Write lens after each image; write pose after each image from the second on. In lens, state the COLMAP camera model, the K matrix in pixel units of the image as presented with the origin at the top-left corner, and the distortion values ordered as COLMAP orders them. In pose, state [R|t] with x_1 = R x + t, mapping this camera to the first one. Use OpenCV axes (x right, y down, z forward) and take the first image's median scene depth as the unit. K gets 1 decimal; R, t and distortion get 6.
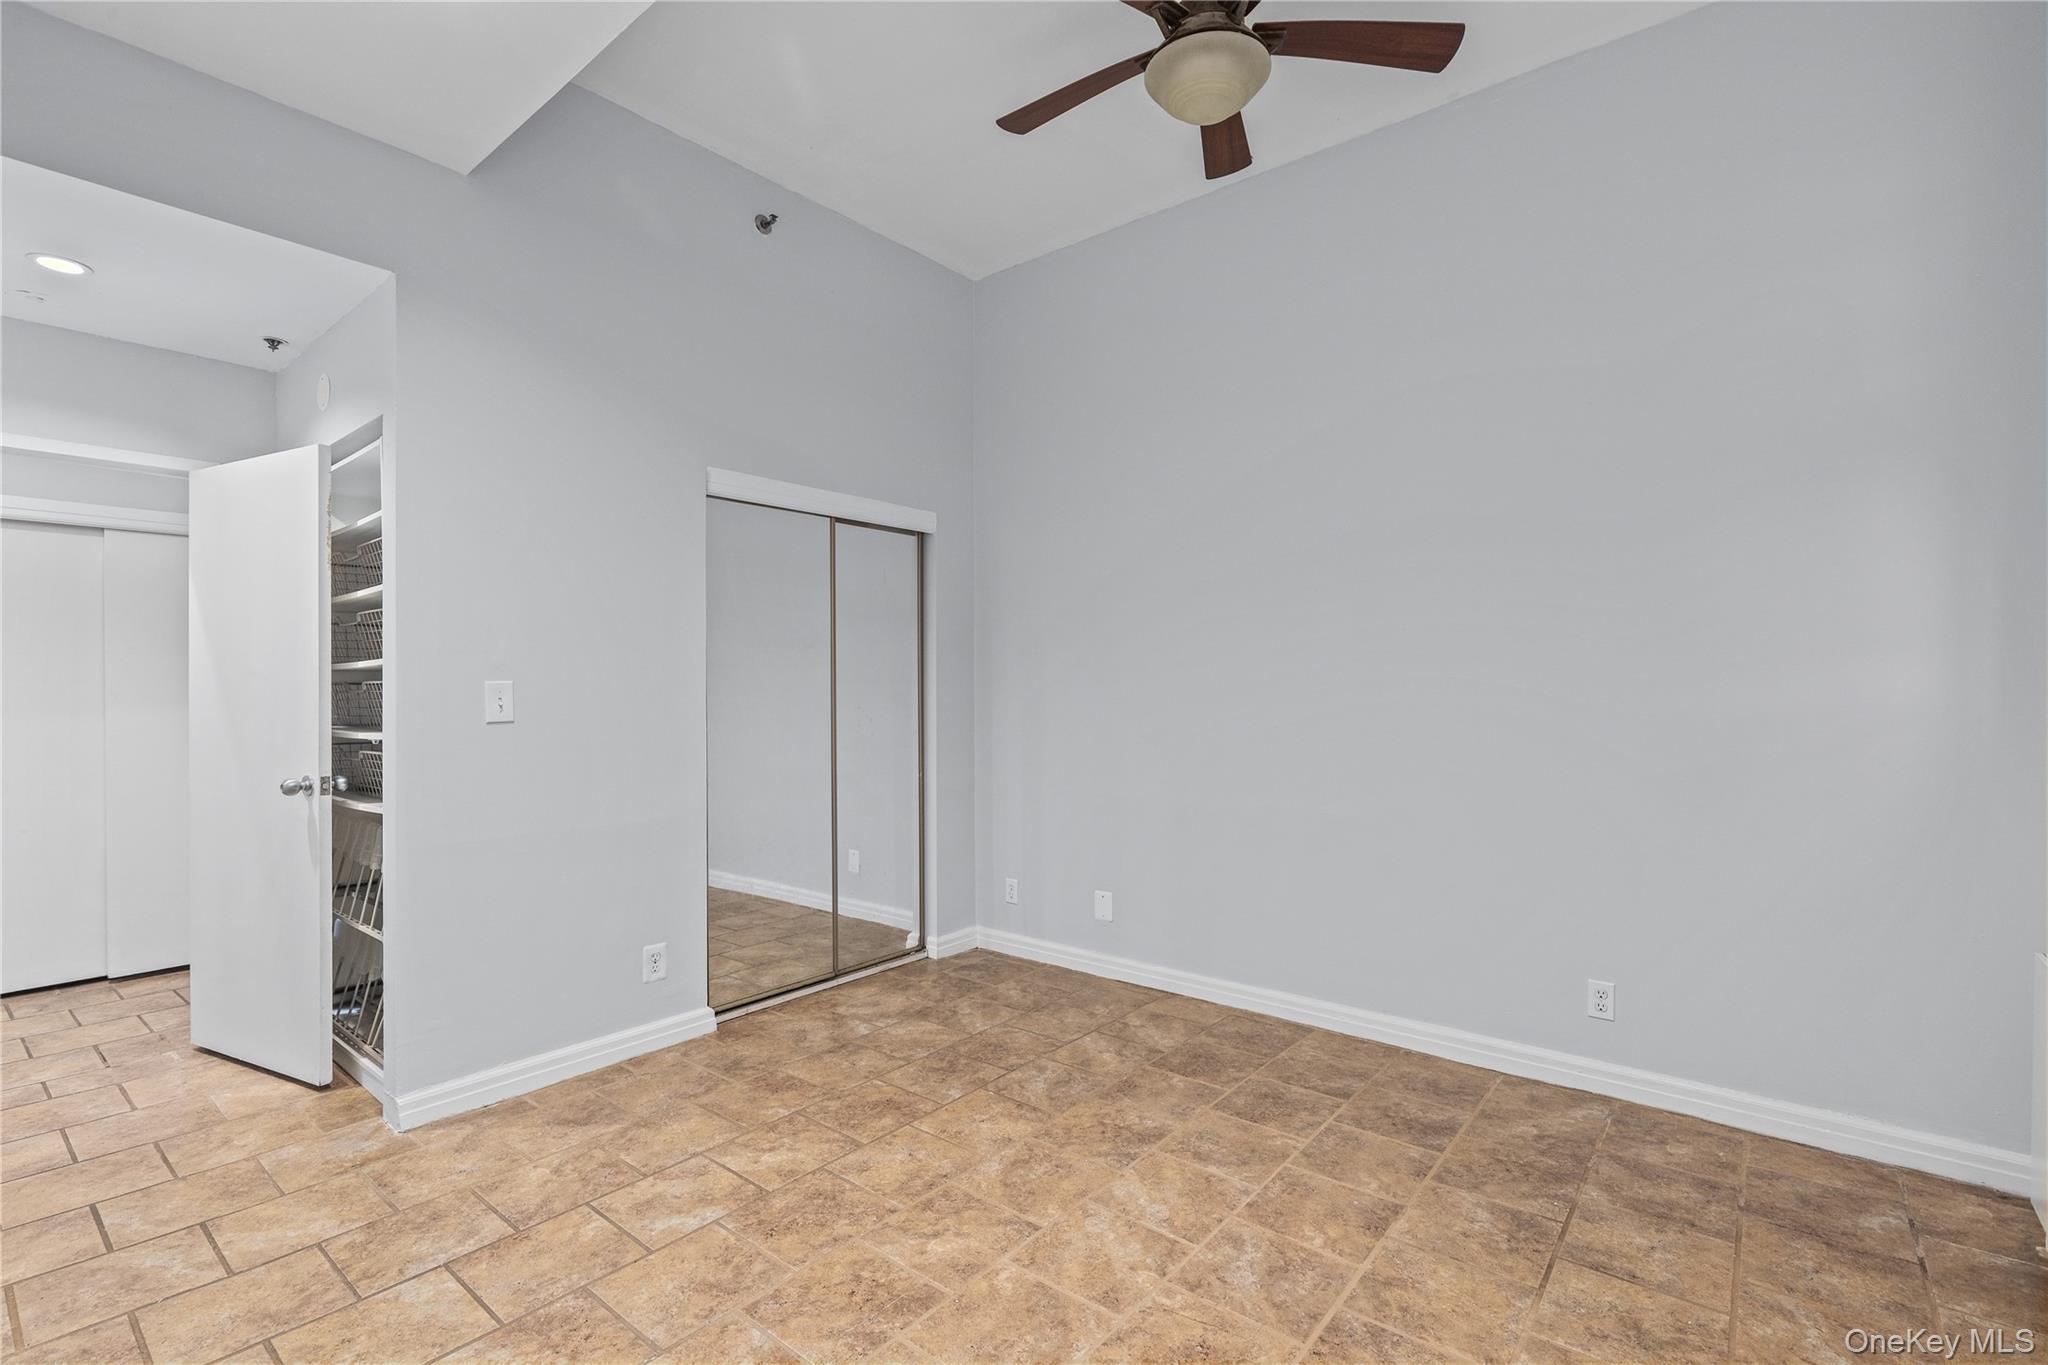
lens RADIAL K [[925.9, 0, 1015.8], [0, 925.9, 686.2], [0, 0, 1]] dist [0.001464, 0.000725]
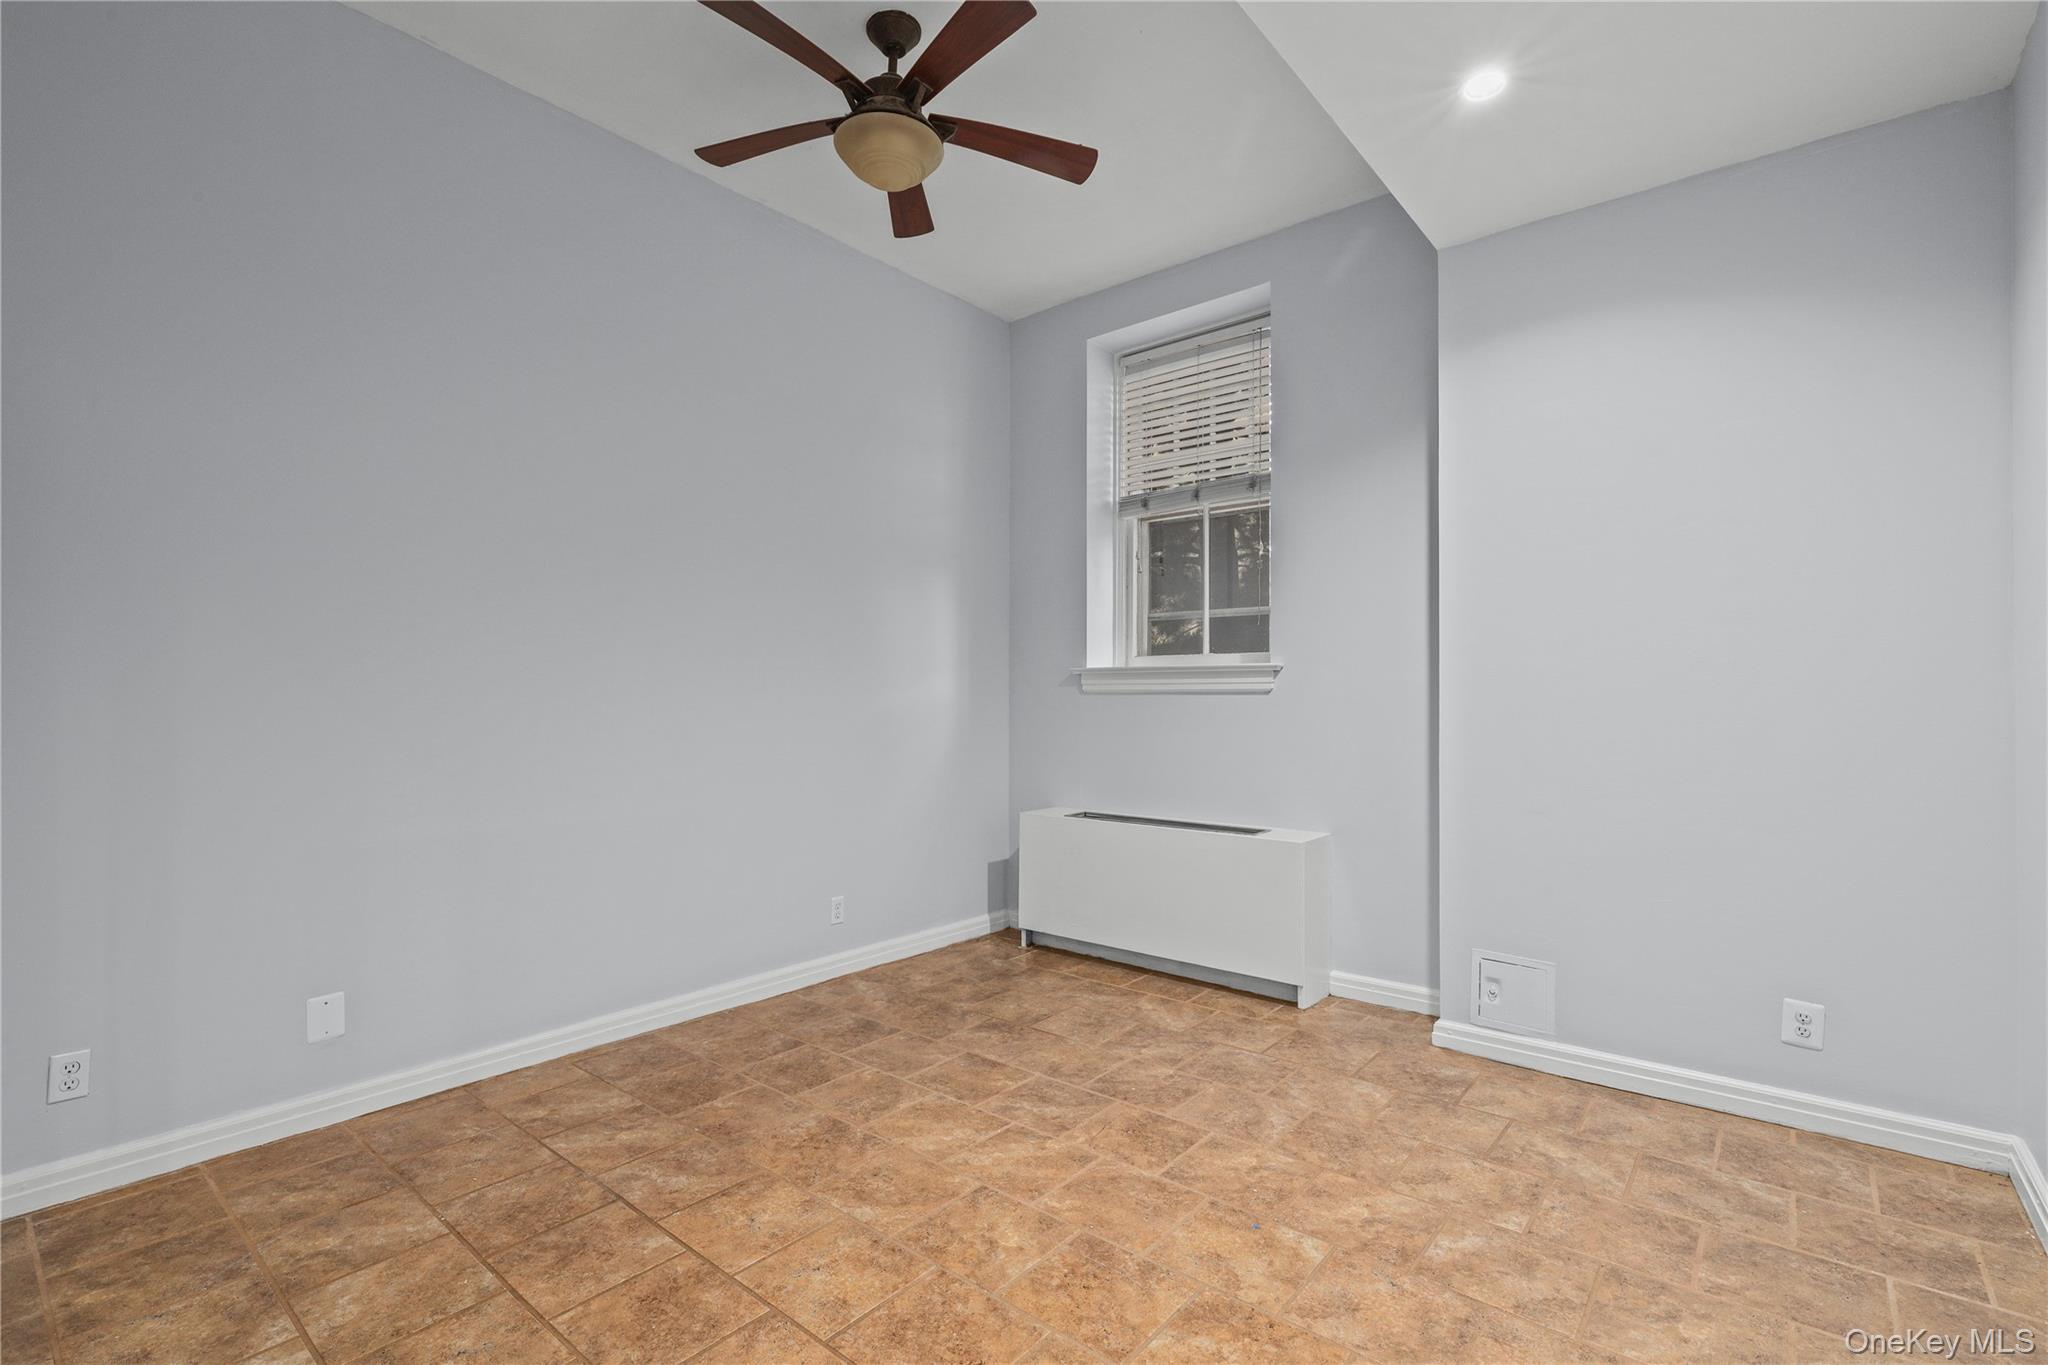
lens RADIAL K [[925.9, 0, 1015.8], [0, 925.9, 686.2], [0, 0, 1]] dist [0.001464, 0.000725]
pose [[0.016179, 0.012666, 0.999789, -0.822114], [-0.003984, 0.999913, -0.012603, 0.011758], [-0.999861, -0.003779, 0.016228, 0.734319]]
